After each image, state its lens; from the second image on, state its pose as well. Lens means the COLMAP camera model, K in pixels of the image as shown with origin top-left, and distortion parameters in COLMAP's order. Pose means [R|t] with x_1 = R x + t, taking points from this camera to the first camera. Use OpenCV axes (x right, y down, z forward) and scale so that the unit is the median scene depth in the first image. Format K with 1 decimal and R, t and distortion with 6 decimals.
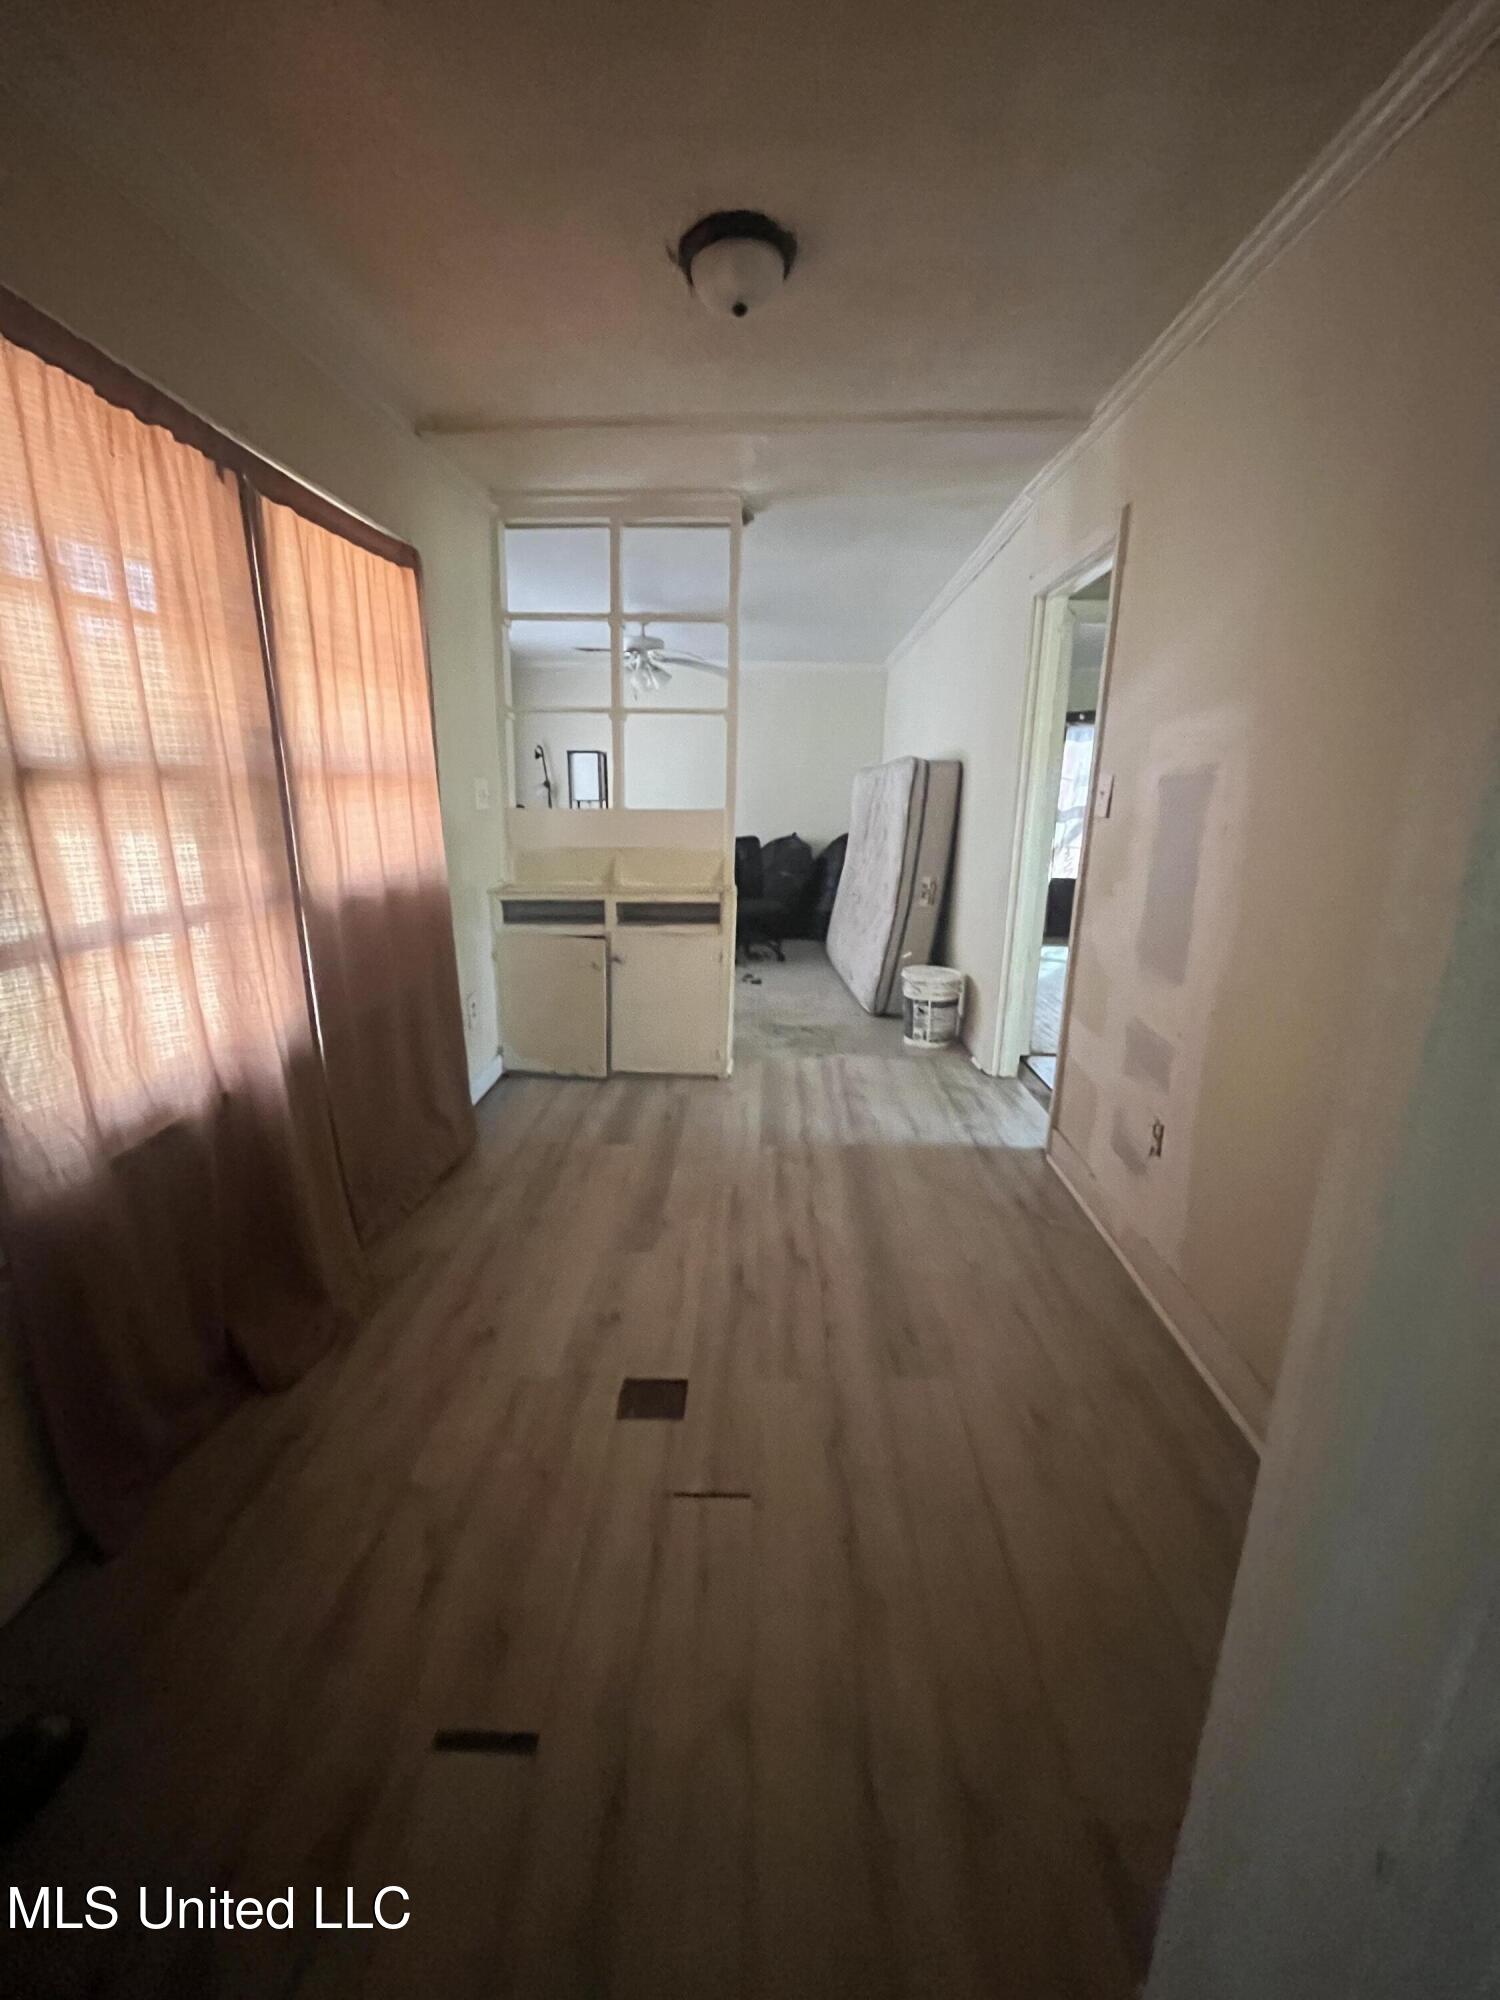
lens RADIAL K [[801.8, 0, 750.7], [0, 801.8, 997.6], [0, 0, 1]] dist [-0.001321, -0.000521]
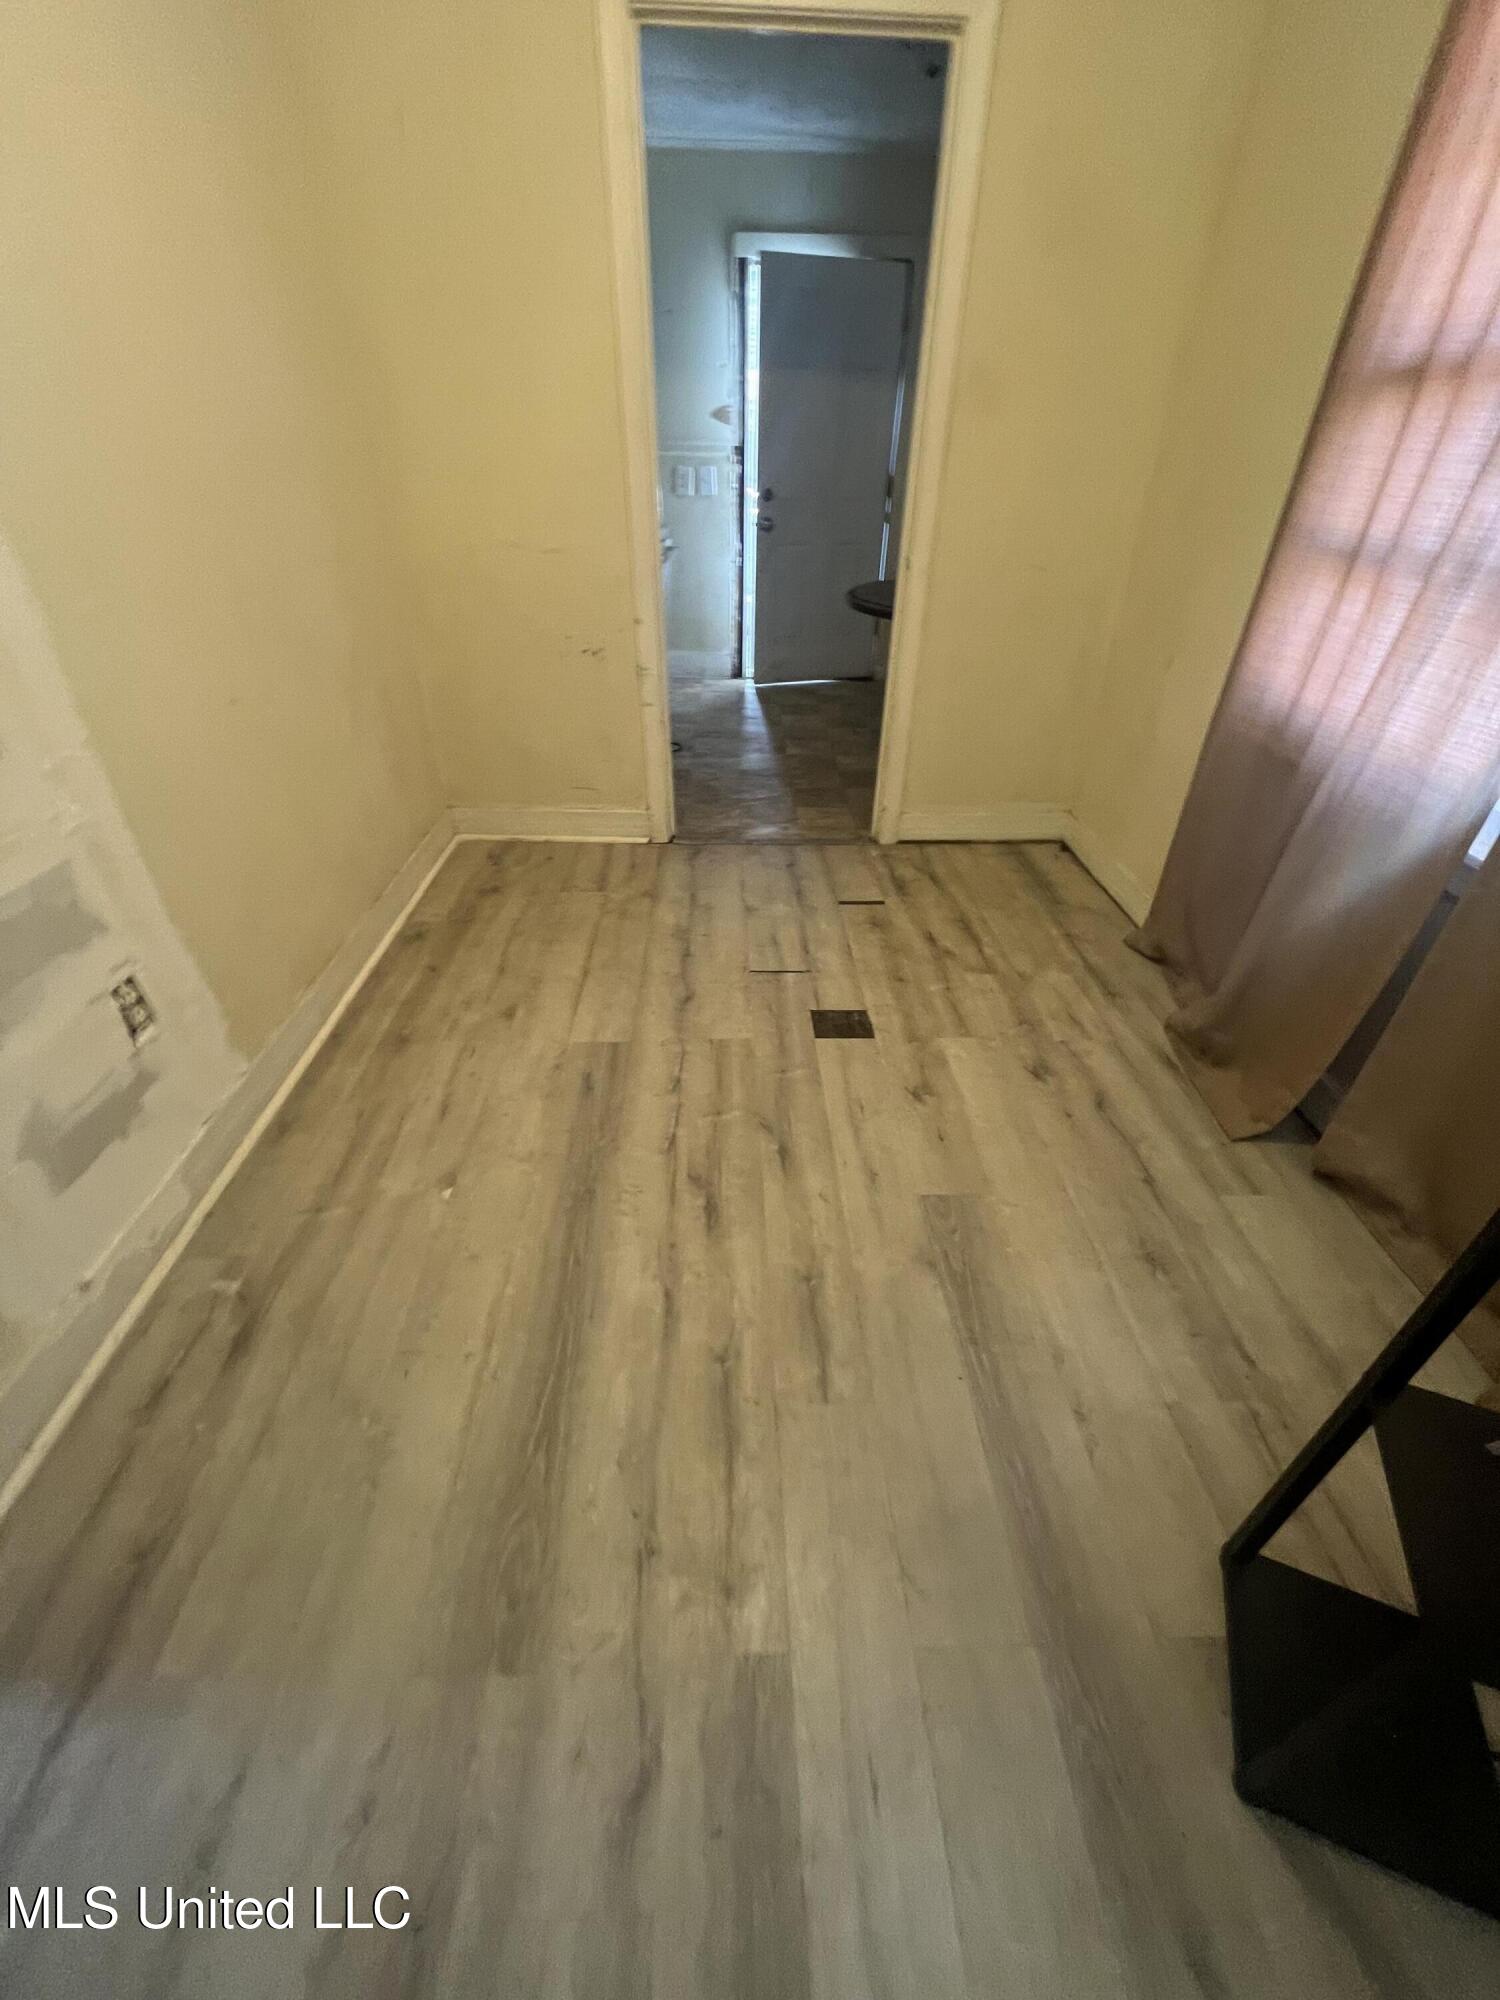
lens RADIAL K [[801.8, 0, 751.3], [0, 801.8, 991.9], [0, 0, 1]] dist [-0.001321, -0.000521]
pose [[-0.998138, 0.014652, -0.059204, 0.064578], [-0.035523, 0.649415, 0.759604, -0.345736], [0.049577, 0.760293, -0.647686, 1.511122]]
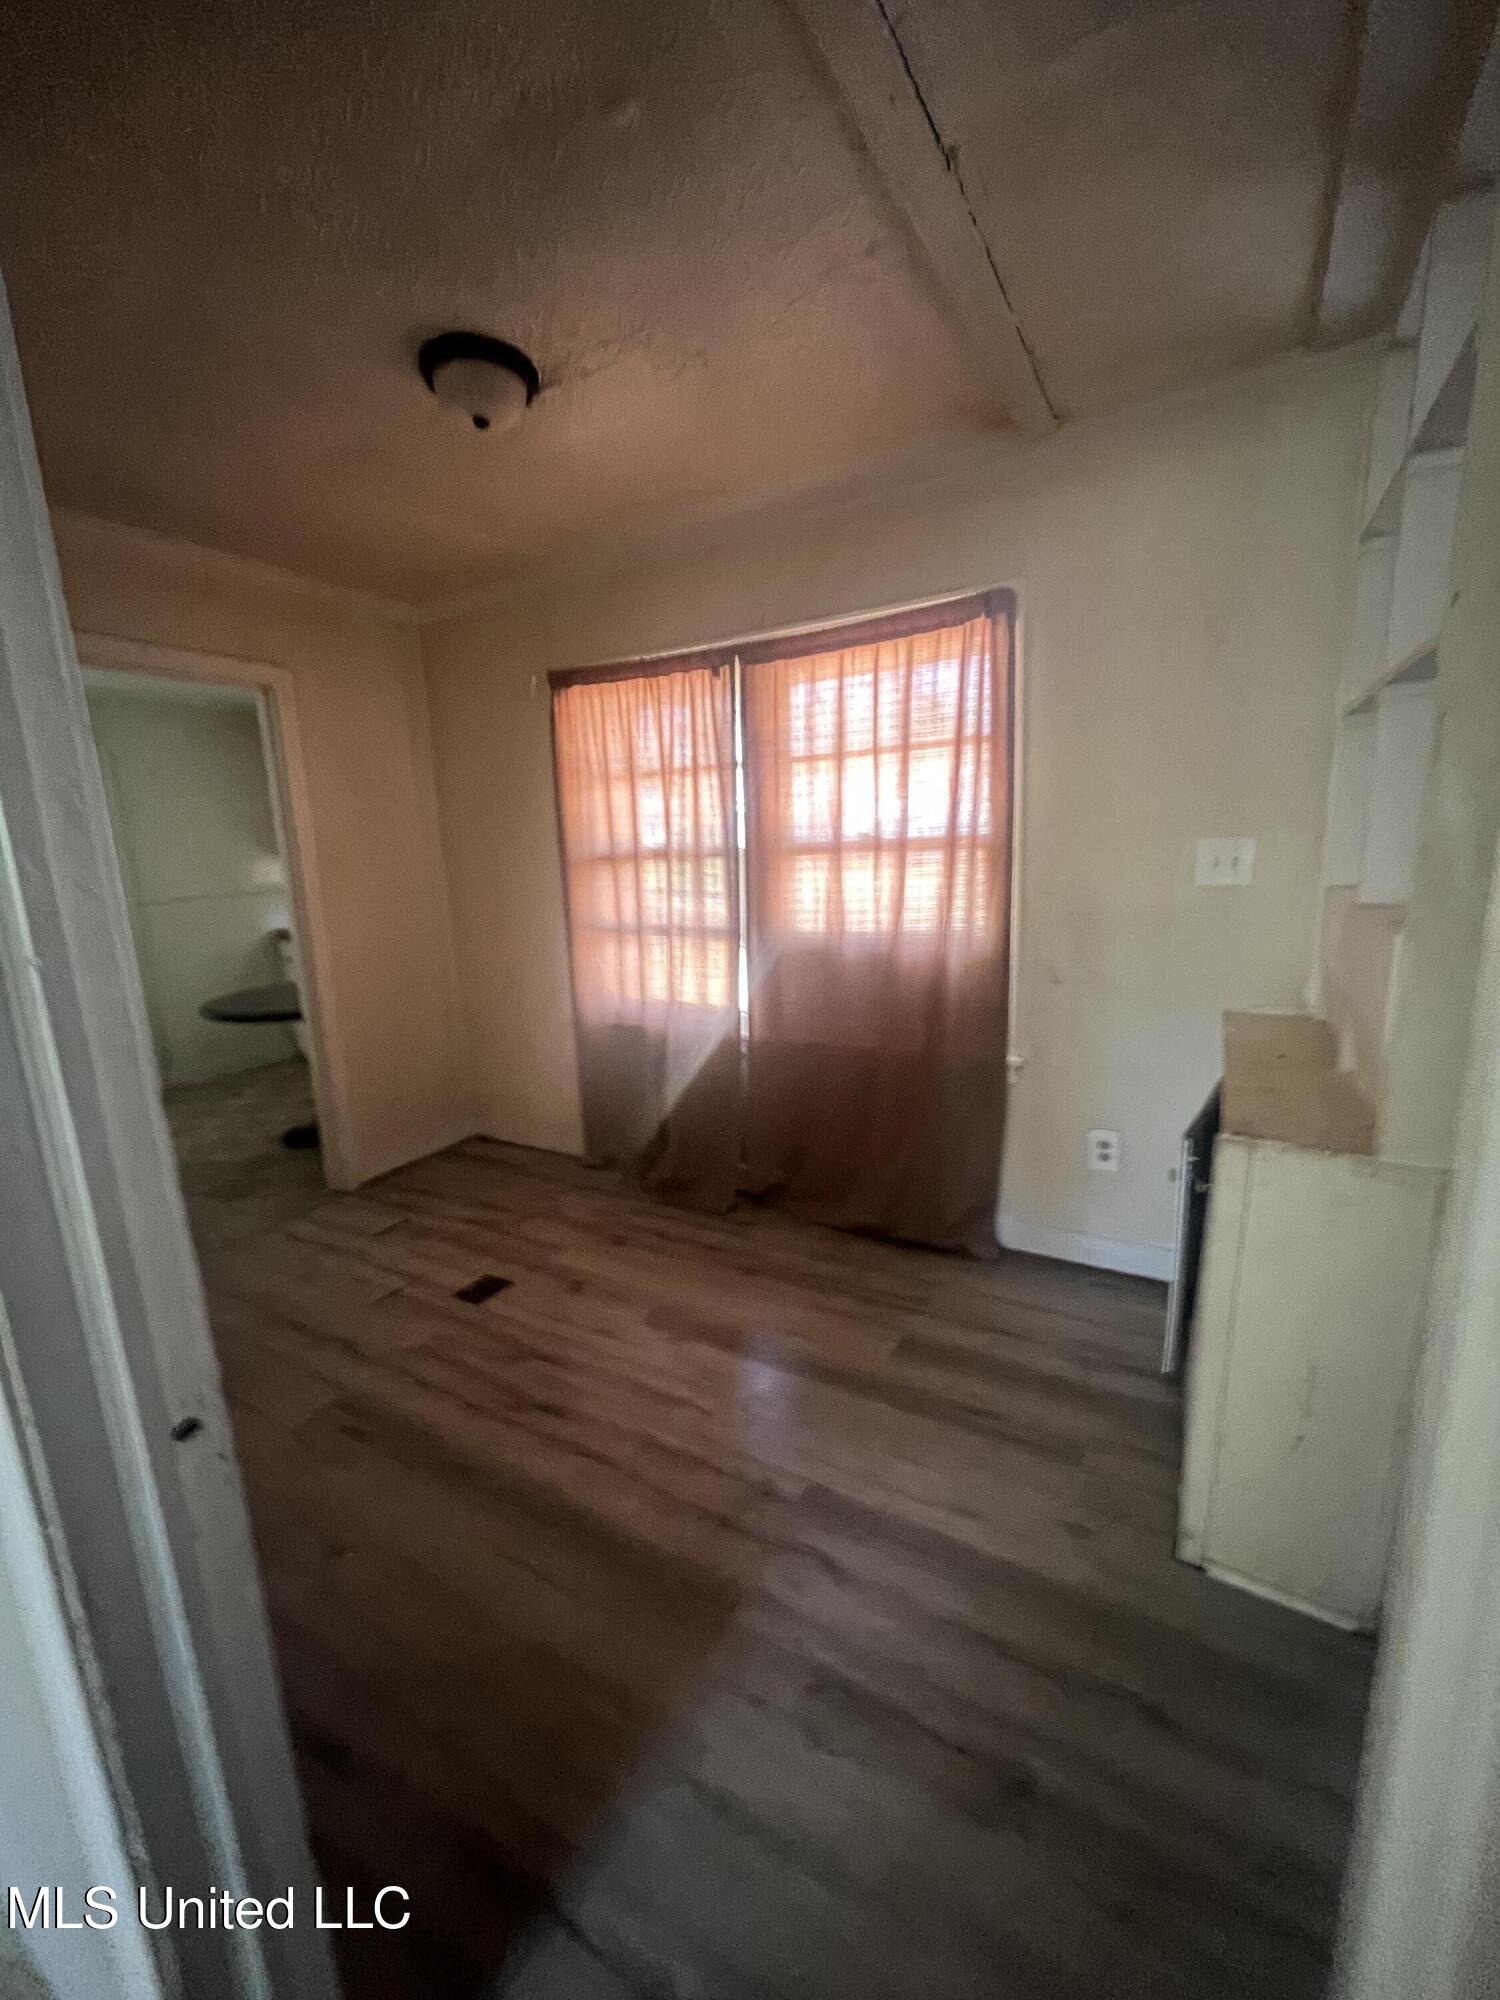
lens RADIAL K [[801.8, 0, 752.9], [0, 801.8, 1006.3], [0, 0, 1]] dist [-0.001321, -0.000521]
pose [[-0.479730, 0.187663, -0.857112, 0.699761], [-0.198024, 0.928499, 0.314128, -0.463800], [0.854778, 0.320425, -0.408267, 1.639415]]
